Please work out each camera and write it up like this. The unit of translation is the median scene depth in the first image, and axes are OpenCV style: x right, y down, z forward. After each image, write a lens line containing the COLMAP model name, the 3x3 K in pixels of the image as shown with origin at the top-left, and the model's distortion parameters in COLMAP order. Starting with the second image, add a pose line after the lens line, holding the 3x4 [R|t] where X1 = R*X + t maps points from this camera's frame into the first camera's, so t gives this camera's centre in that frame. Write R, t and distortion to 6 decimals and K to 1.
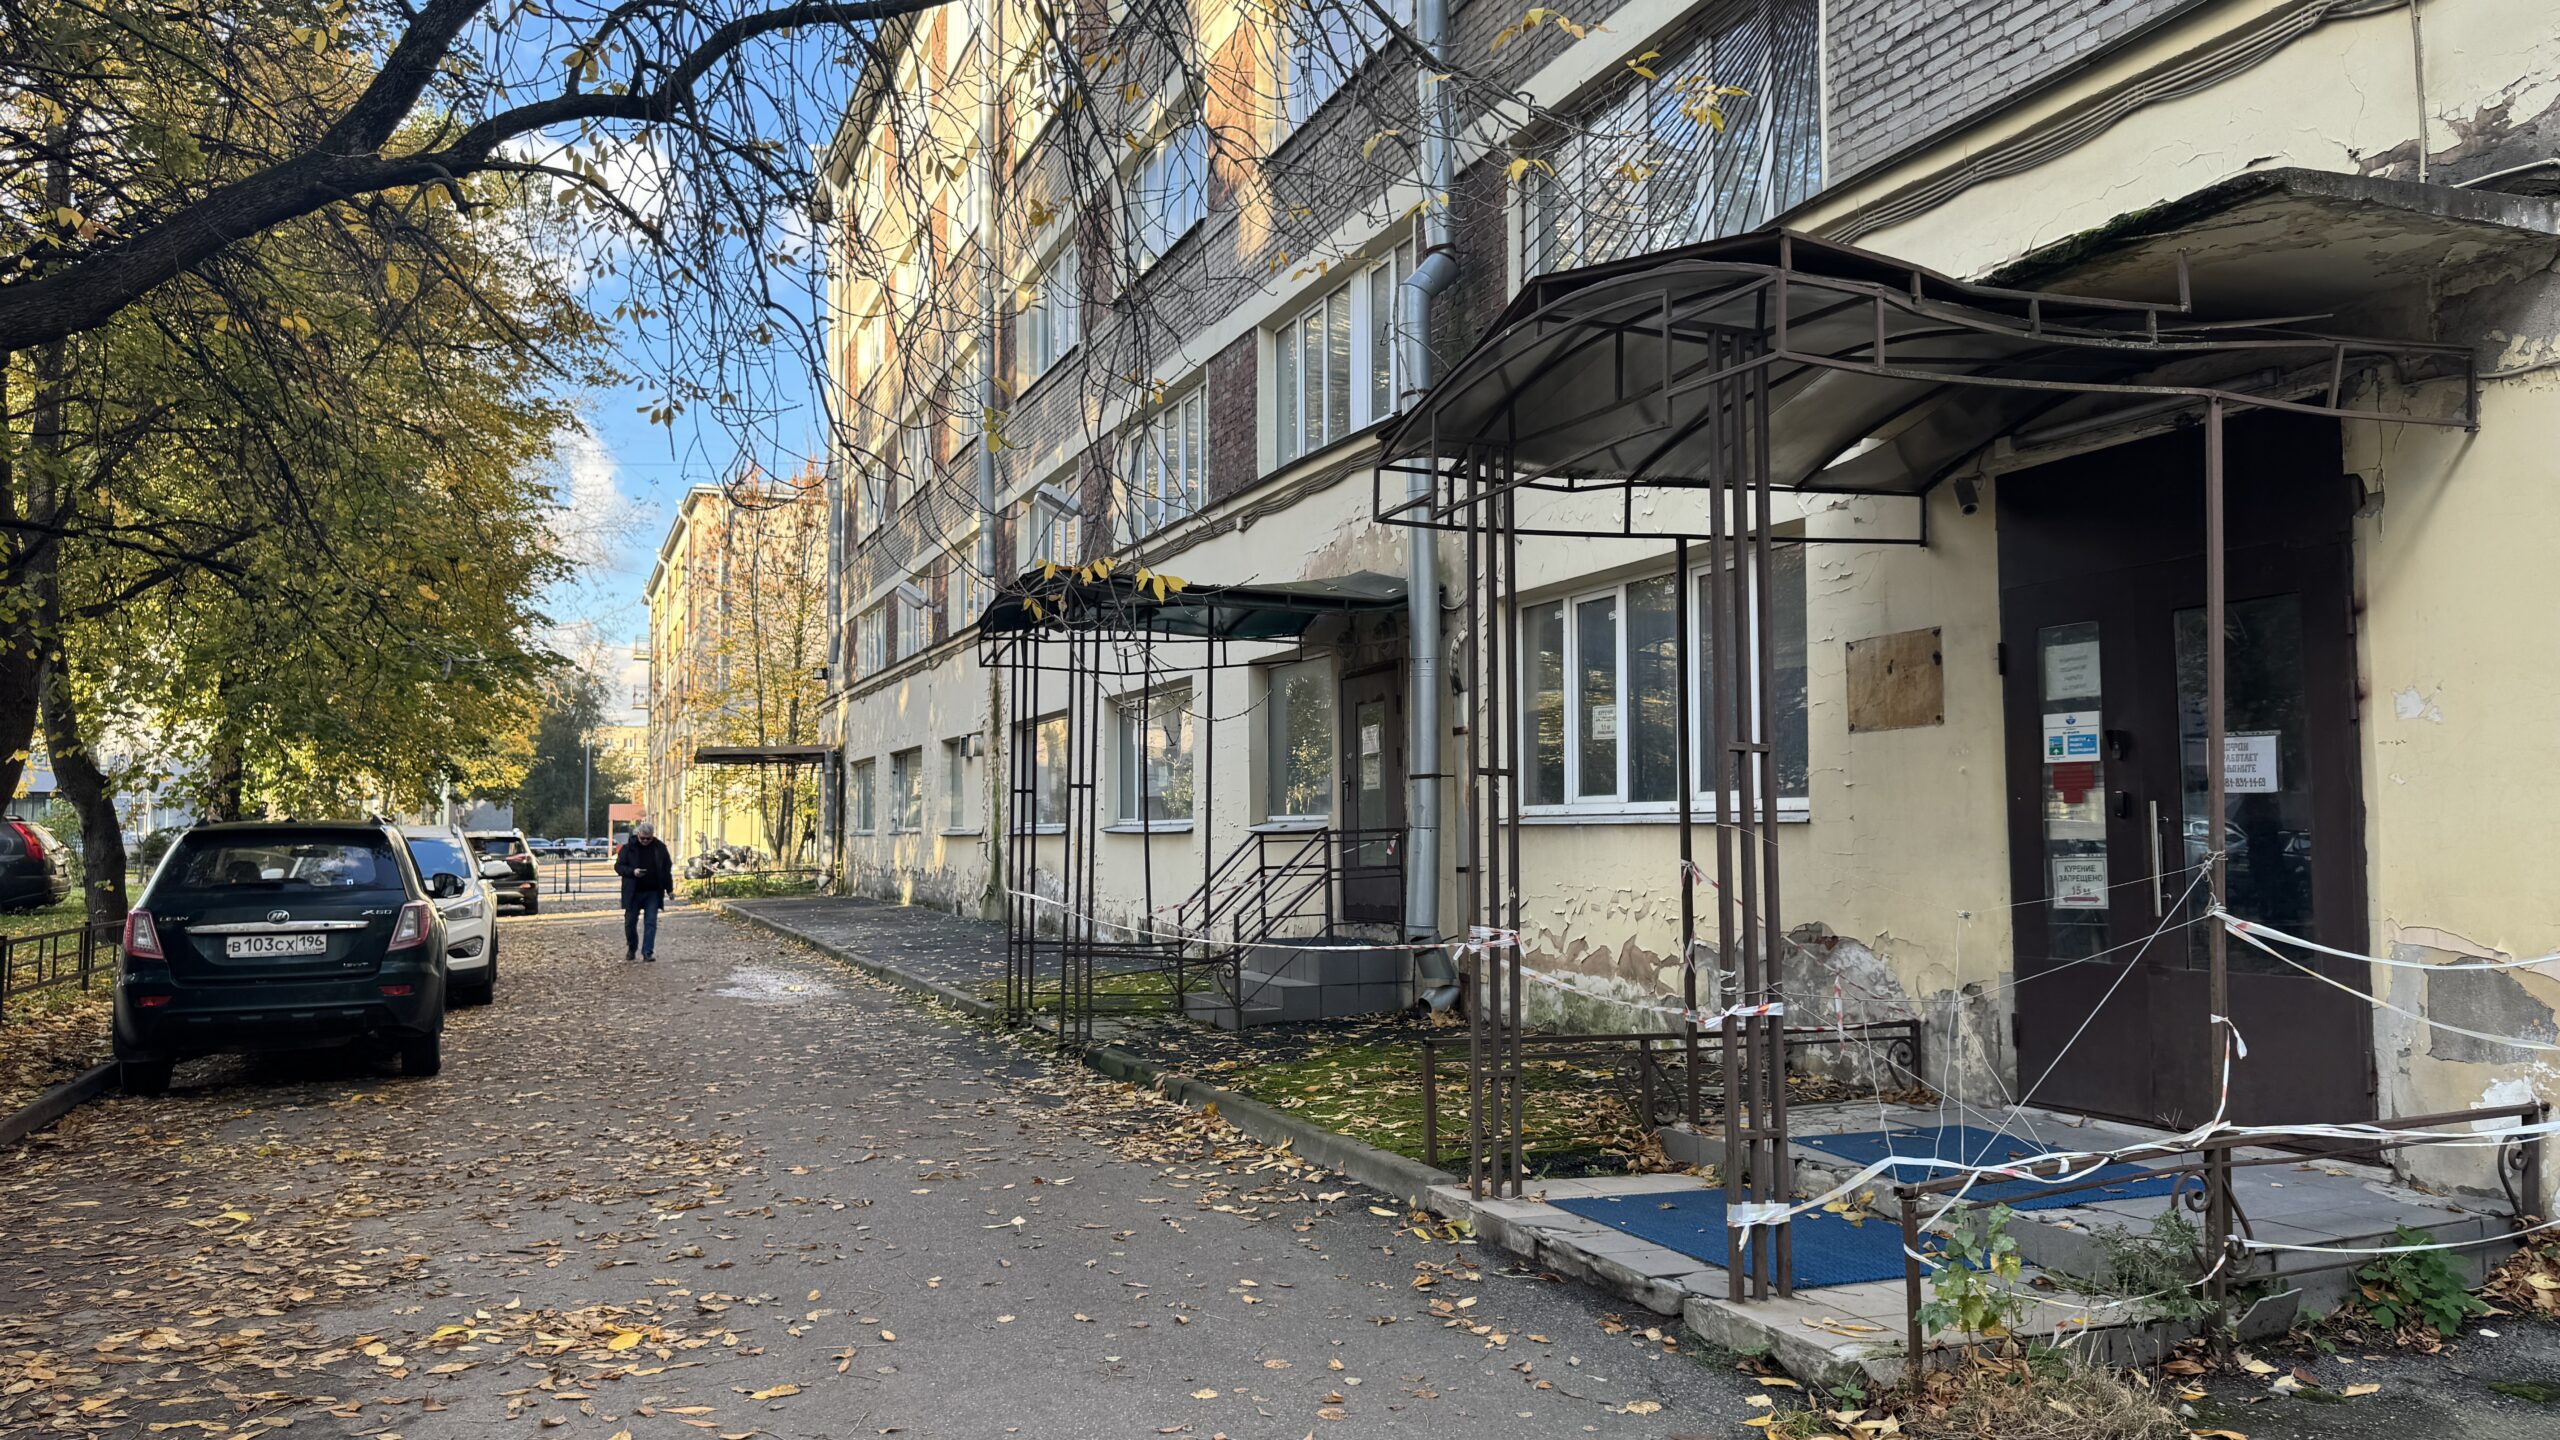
lens RADIAL K [[1814.9, 0, 1280.5], [0, 1814.9, 716.7], [0, 0, 1]] dist [0.008318, 0.000685]
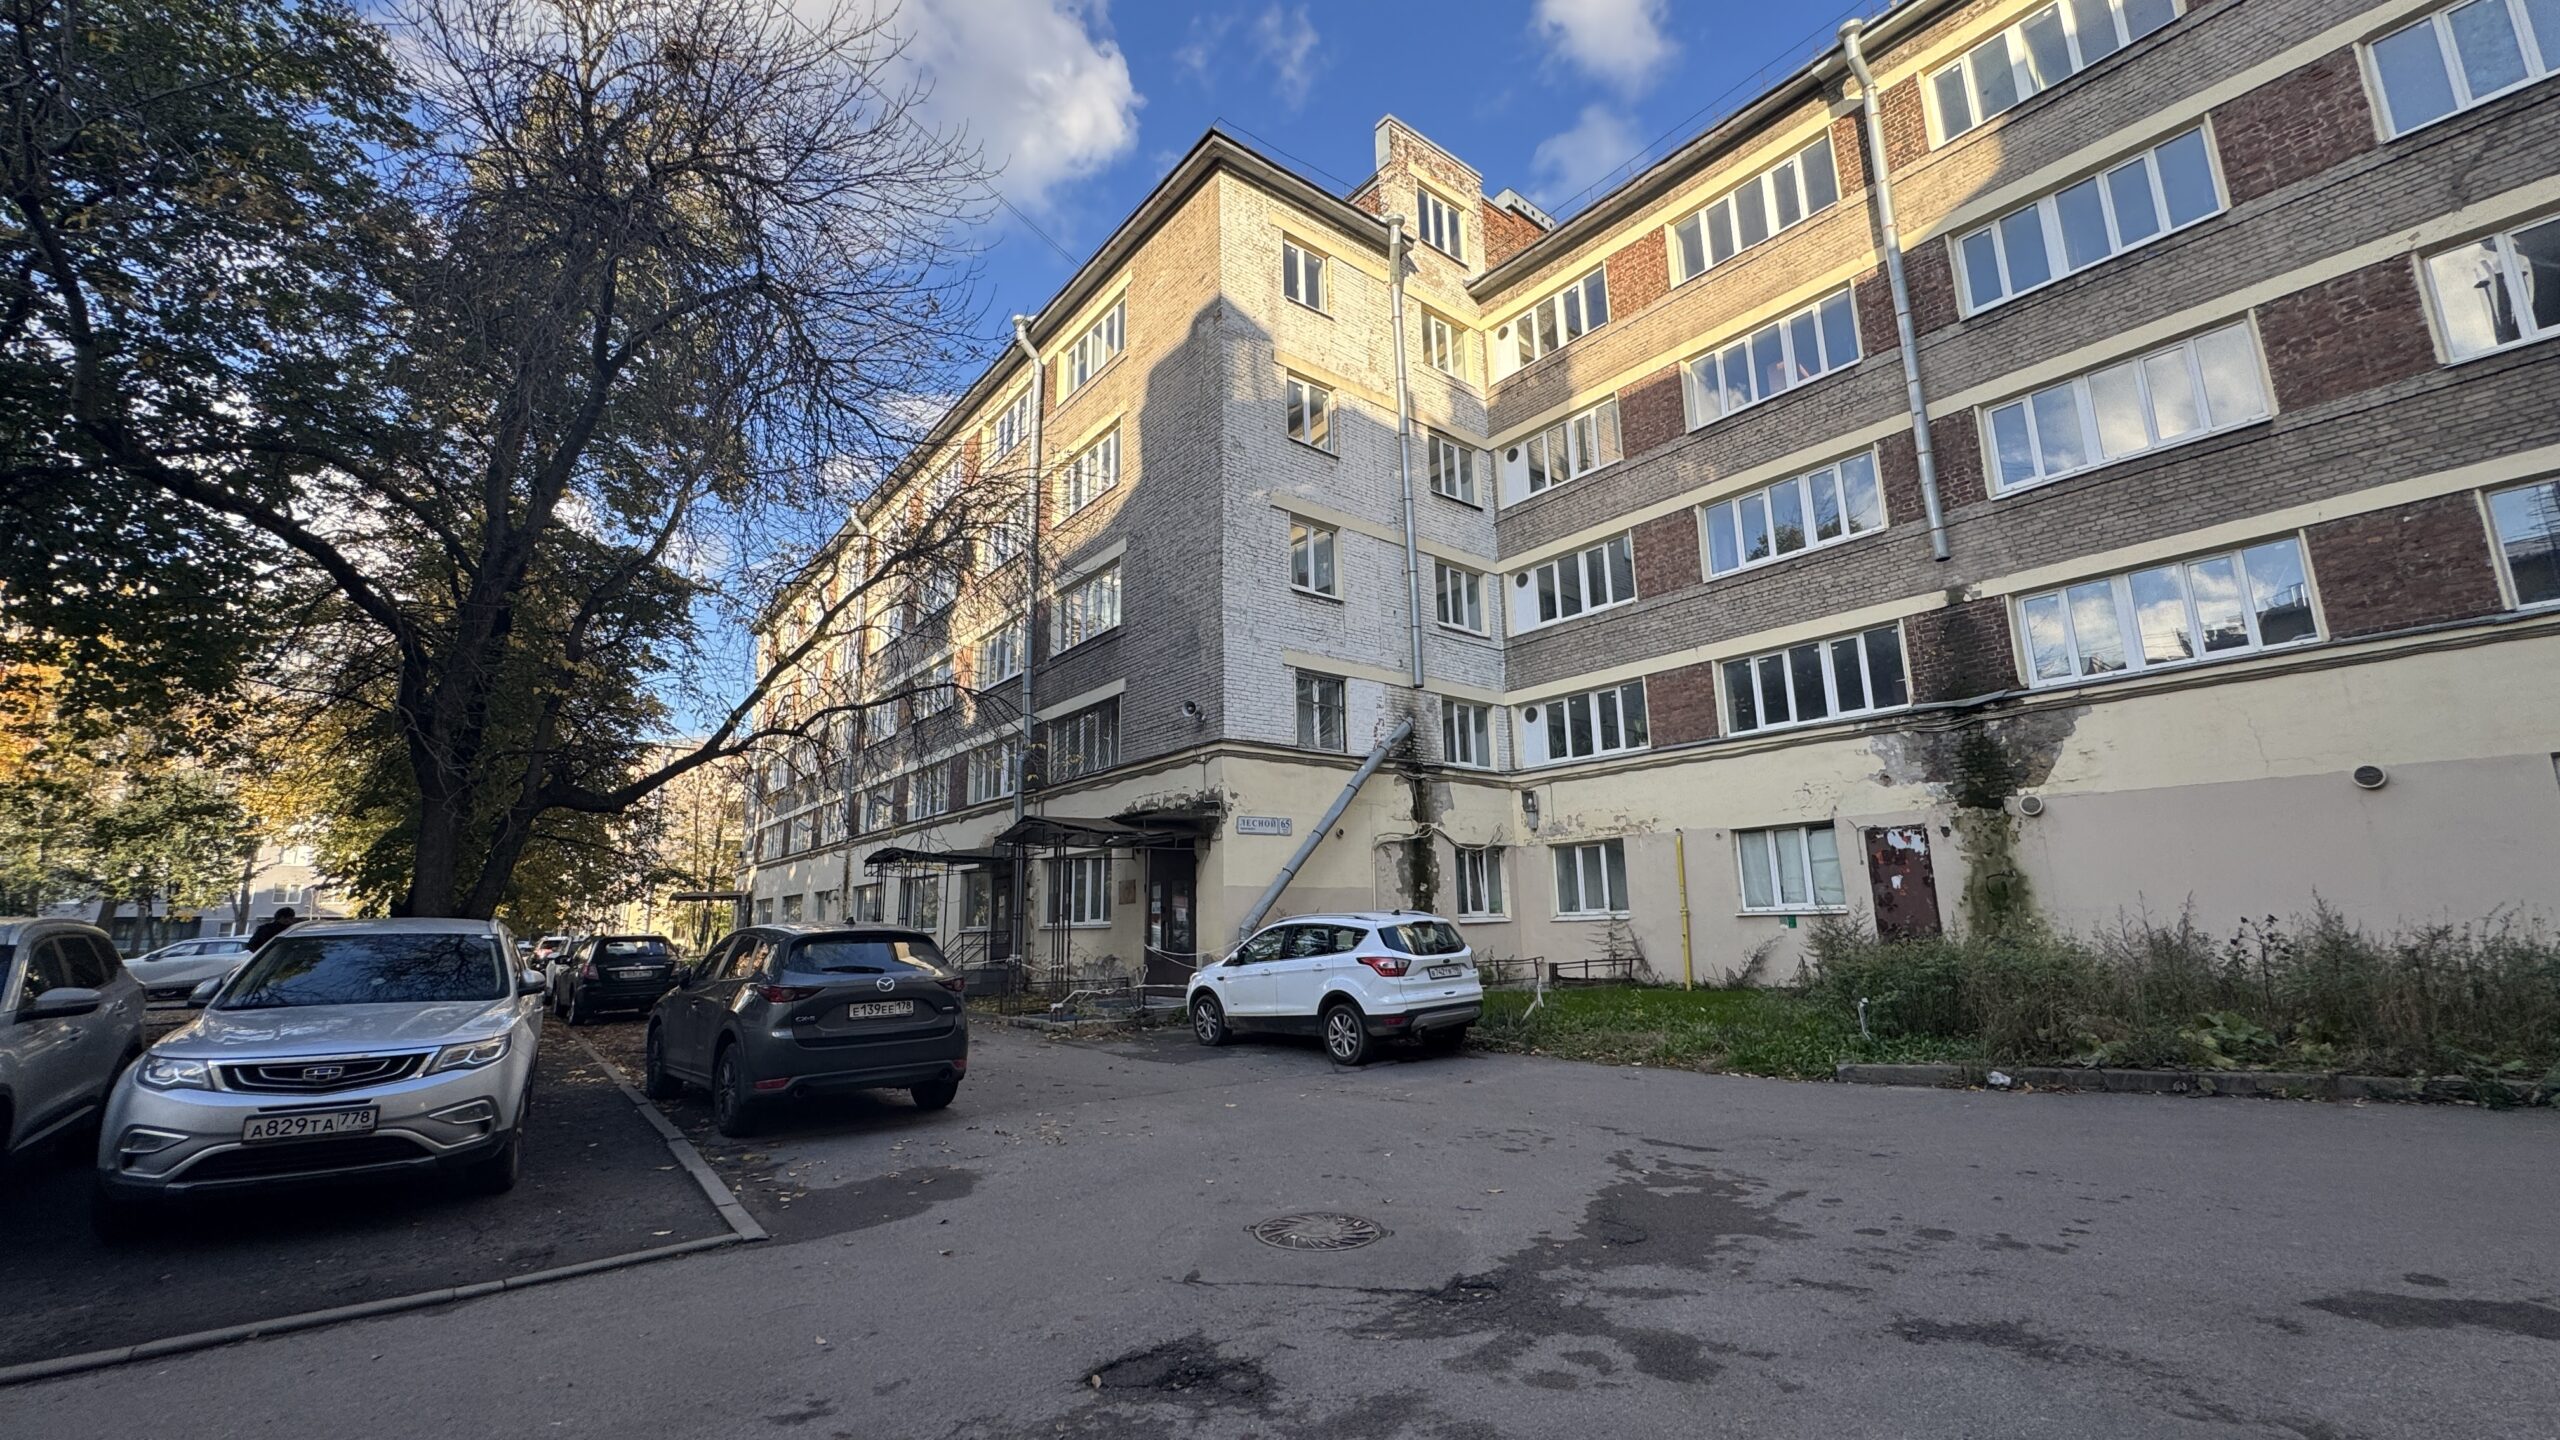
lens RADIAL K [[1023.1, 0, 1279.2], [0, 1023.1, 724.0], [0, 0, 1]] dist [-0.000962, 0.000089]
pose [[0.960912, 0.038446, 0.274172, 0.012060], [-0.001437, 0.990990, -0.133926, -0.042077], [-0.276851, 0.128297, 0.952309, -0.637757]]
